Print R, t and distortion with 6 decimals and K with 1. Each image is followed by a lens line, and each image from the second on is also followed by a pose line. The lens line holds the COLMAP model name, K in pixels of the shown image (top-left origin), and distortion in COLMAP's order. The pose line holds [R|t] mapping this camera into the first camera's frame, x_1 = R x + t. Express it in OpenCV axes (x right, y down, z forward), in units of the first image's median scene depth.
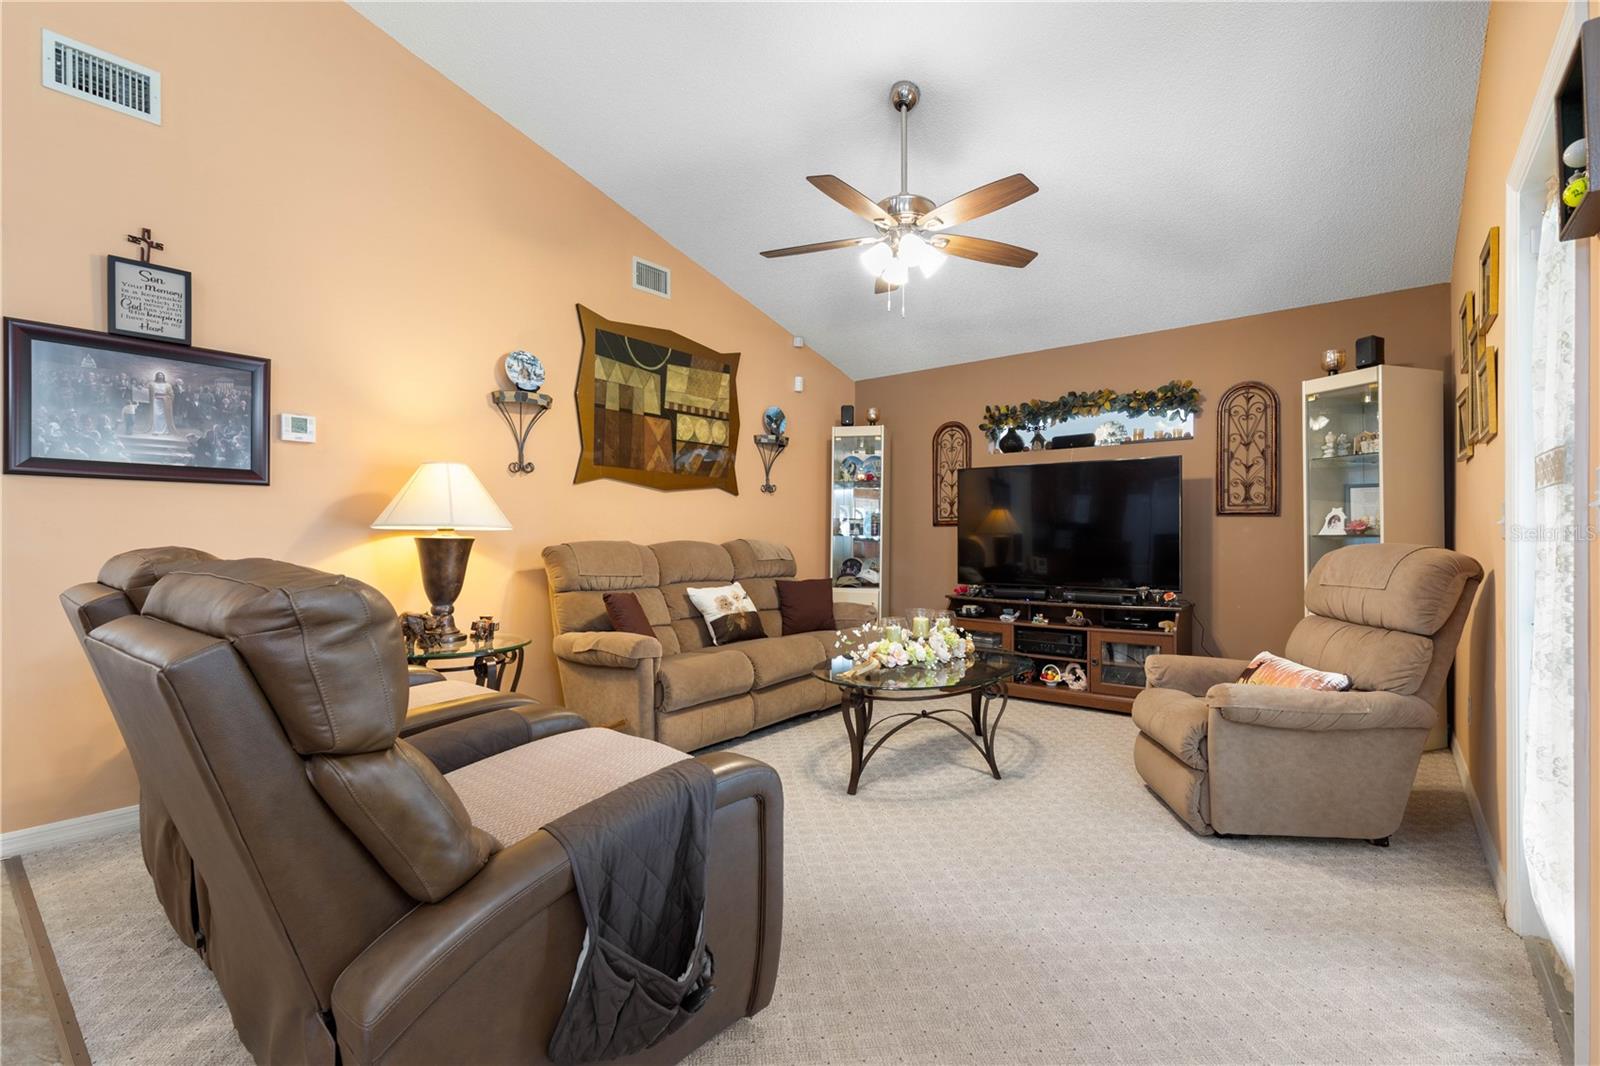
lens RADIAL K [[710.3, 0, 812.5], [0, 710.3, 537.0], [0, 0, 1]] dist [0.009636, -0.002070]
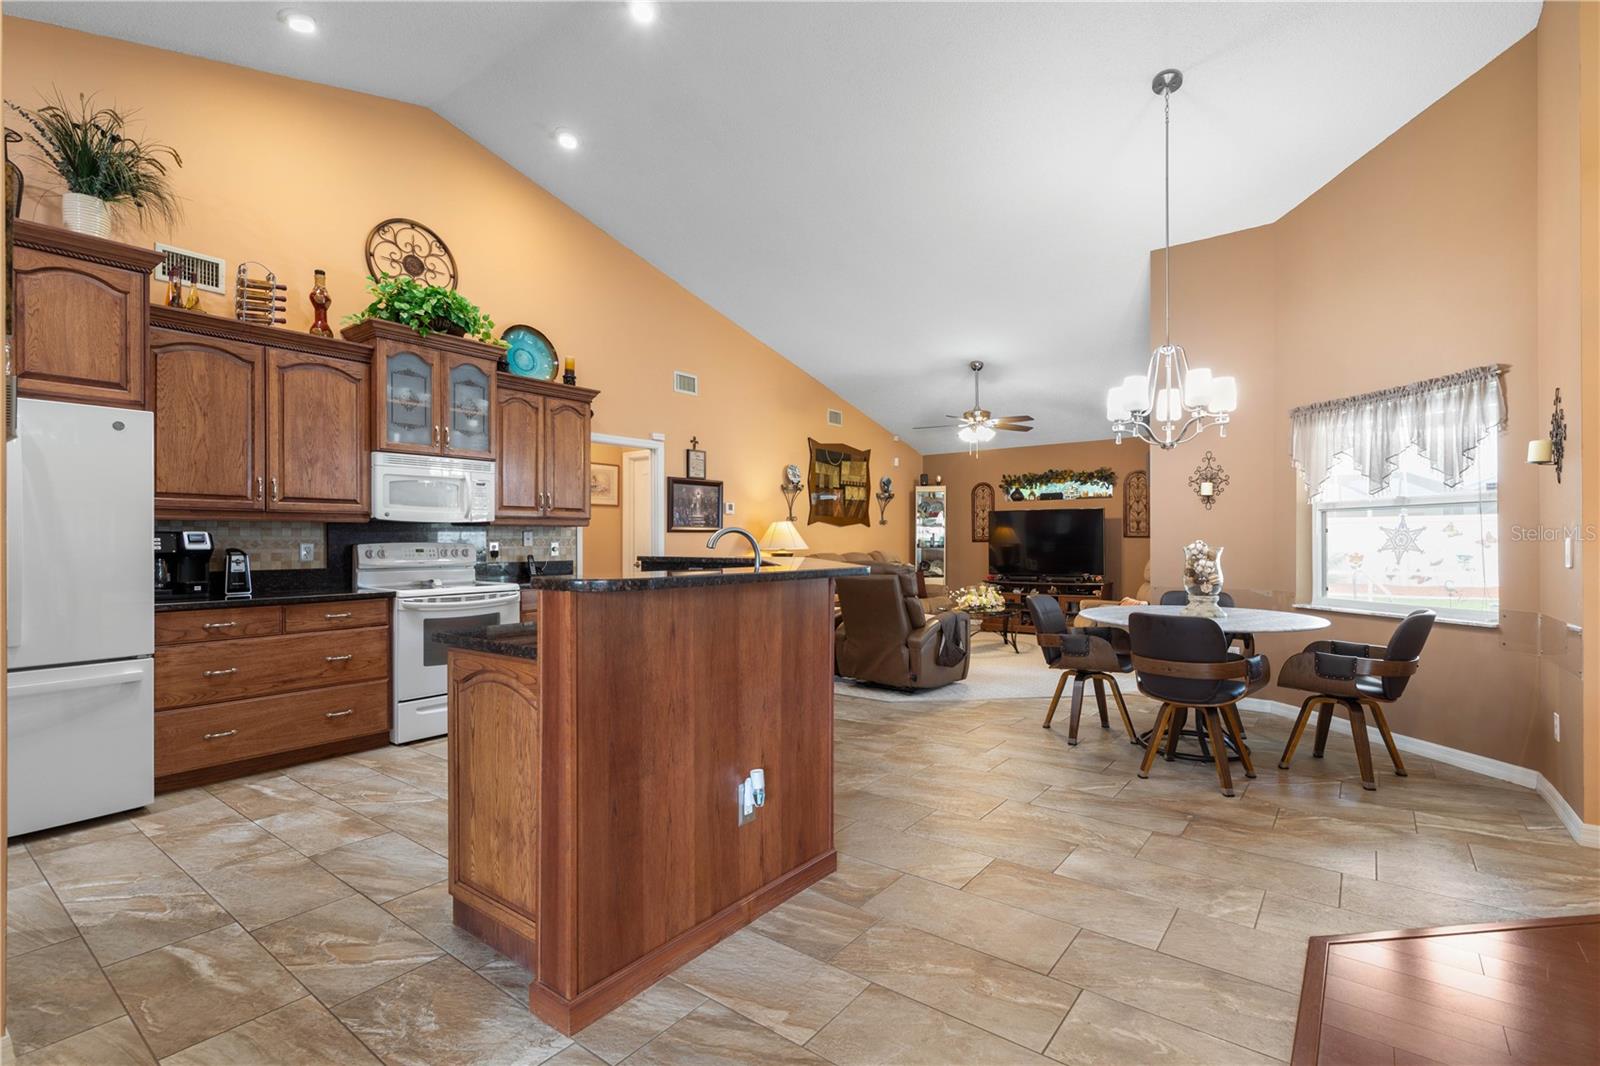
lens RADIAL K [[710.3, 0, 810.6], [0, 710.3, 547.2], [0, 0, 1]] dist [0.009636, -0.002070]
pose [[0.999895, -0.007717, 0.012241, -0.318262], [0.007612, 0.999933, 0.008666, -0.026200], [-0.012307, -0.008572, 0.999888, -0.947261]]
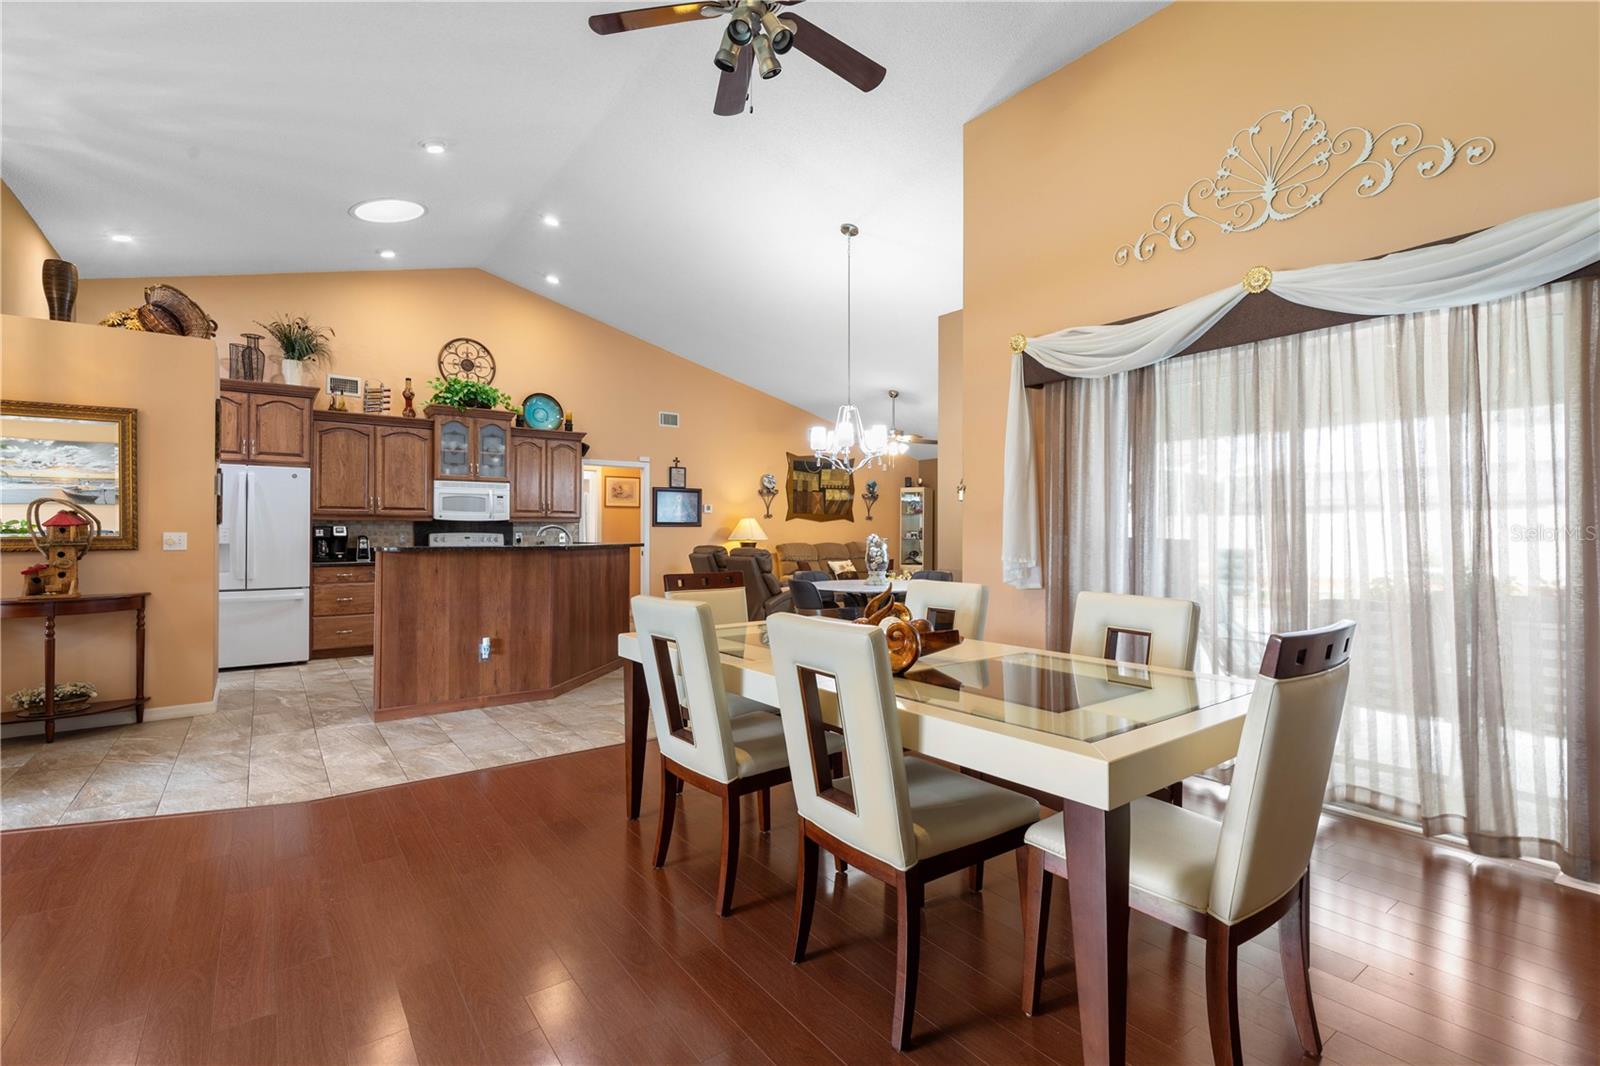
lens RADIAL K [[710.3, 0, 800.2], [0, 710.3, 535.8], [0, 0, 1]] dist [0.009636, -0.002070]
pose [[0.964233, -0.001584, -0.265051, 0.366227], [0.002204, 0.999995, 0.002041, -0.023042], [0.265047, -0.002552, 0.964232, -1.351649]]
